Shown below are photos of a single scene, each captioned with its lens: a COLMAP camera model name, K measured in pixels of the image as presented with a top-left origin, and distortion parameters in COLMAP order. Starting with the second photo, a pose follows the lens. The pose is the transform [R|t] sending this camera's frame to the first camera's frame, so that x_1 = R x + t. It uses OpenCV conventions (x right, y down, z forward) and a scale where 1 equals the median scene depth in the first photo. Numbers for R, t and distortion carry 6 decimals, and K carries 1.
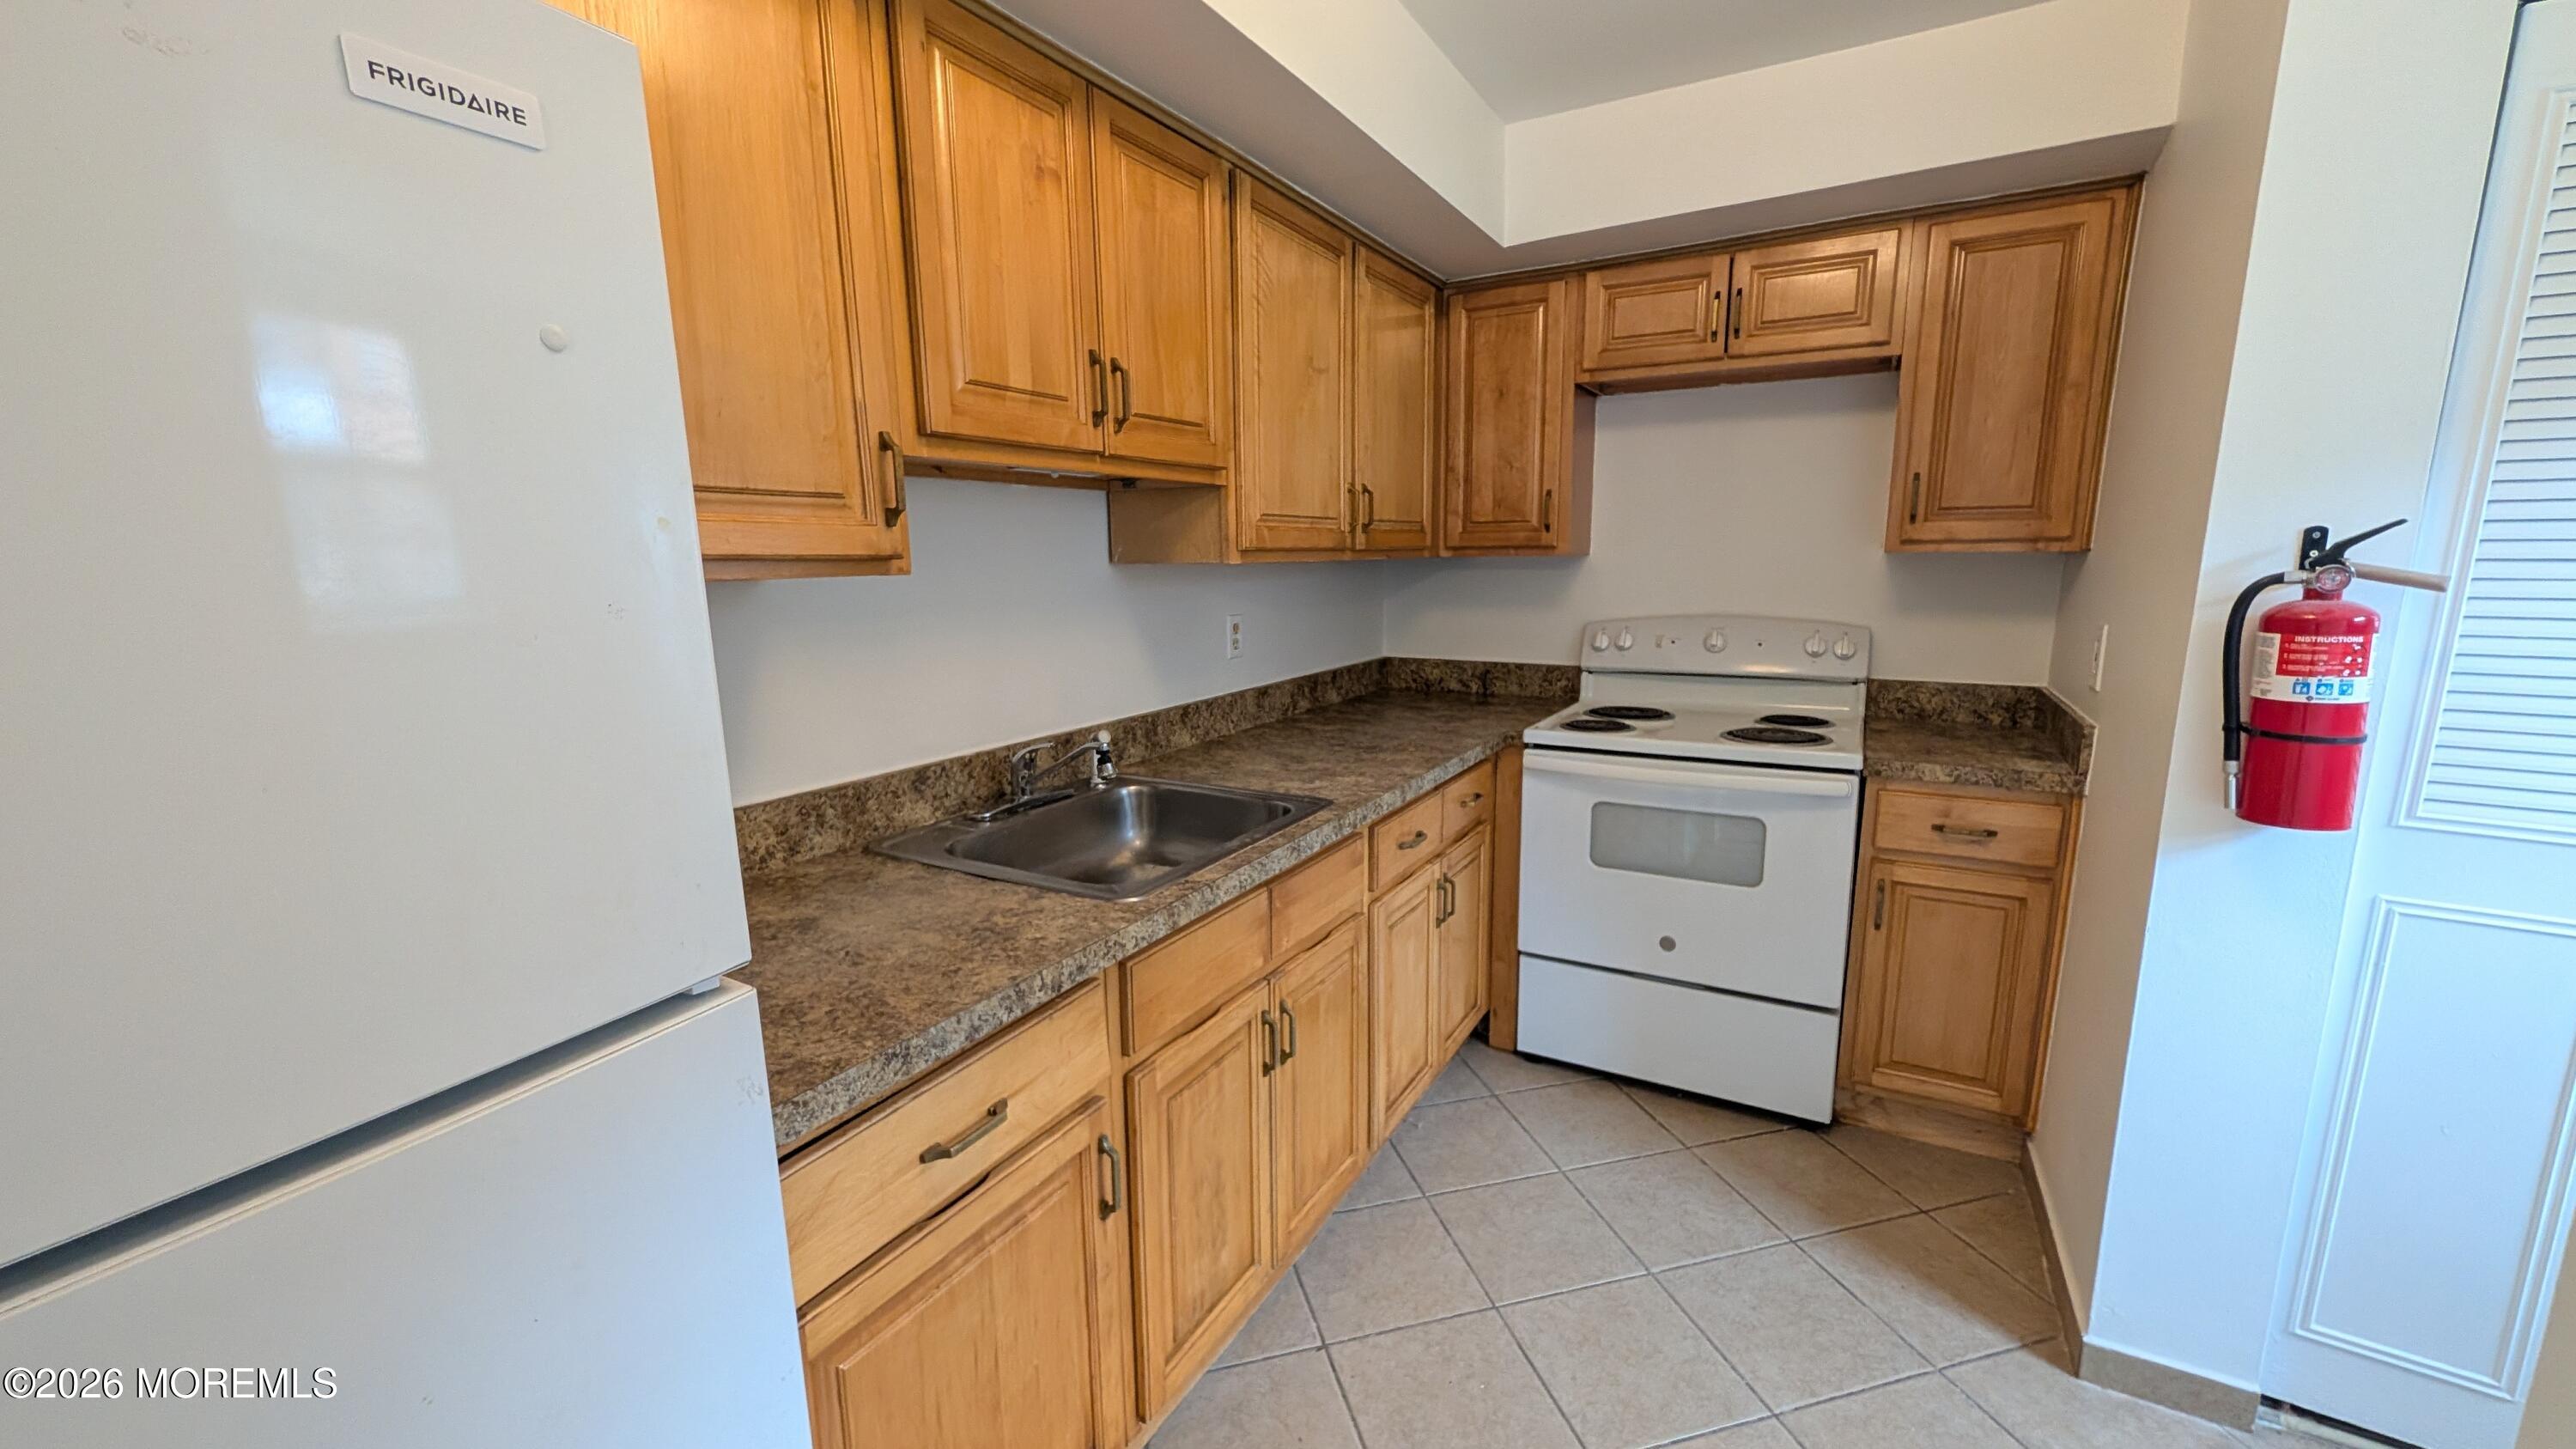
lens RADIAL K [[997.9, 0, 1287.6], [0, 997.9, 729.4], [0, 0, 1]] dist [-0.000830, 0.000339]
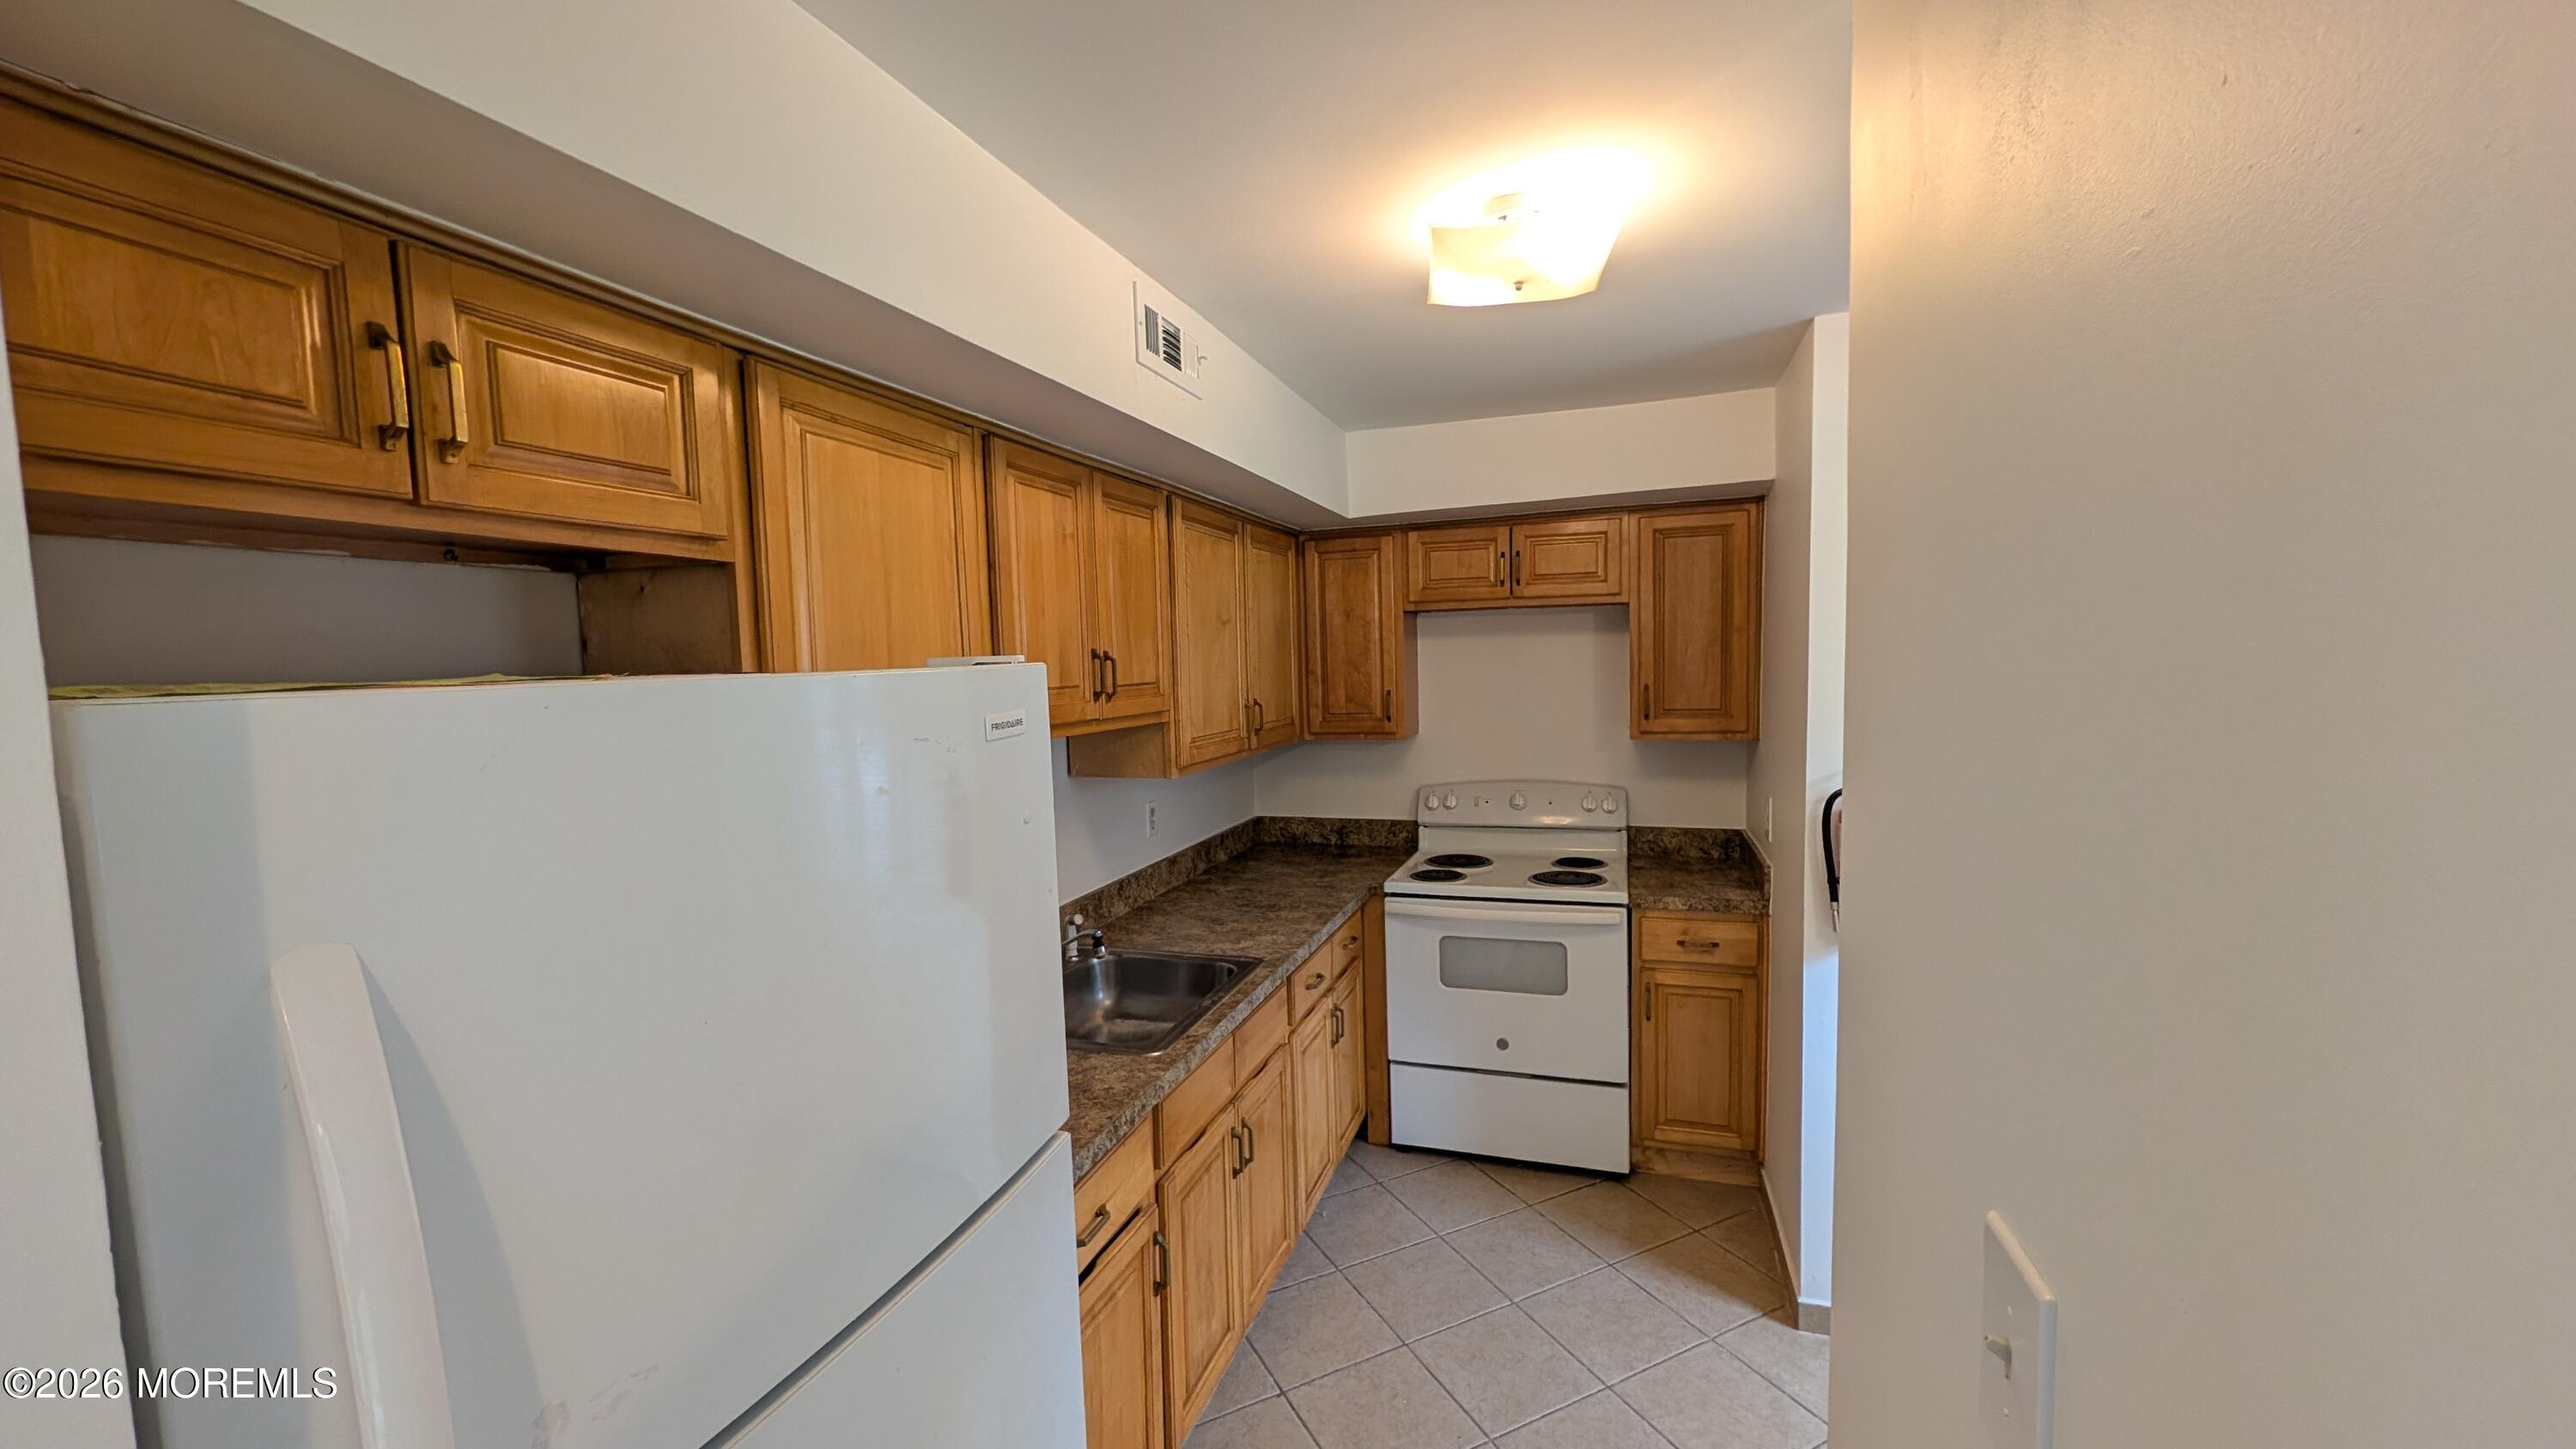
lens RADIAL K [[997.9, 0, 1290.5], [0, 997.9, 728.8], [0, 0, 1]] dist [-0.000830, 0.000339]
pose [[0.980281, -0.029225, 0.195433, -0.149182], [0.050064, 0.993467, -0.102557, -0.083592], [-0.191159, 0.110319, 0.975340, -0.292404]]
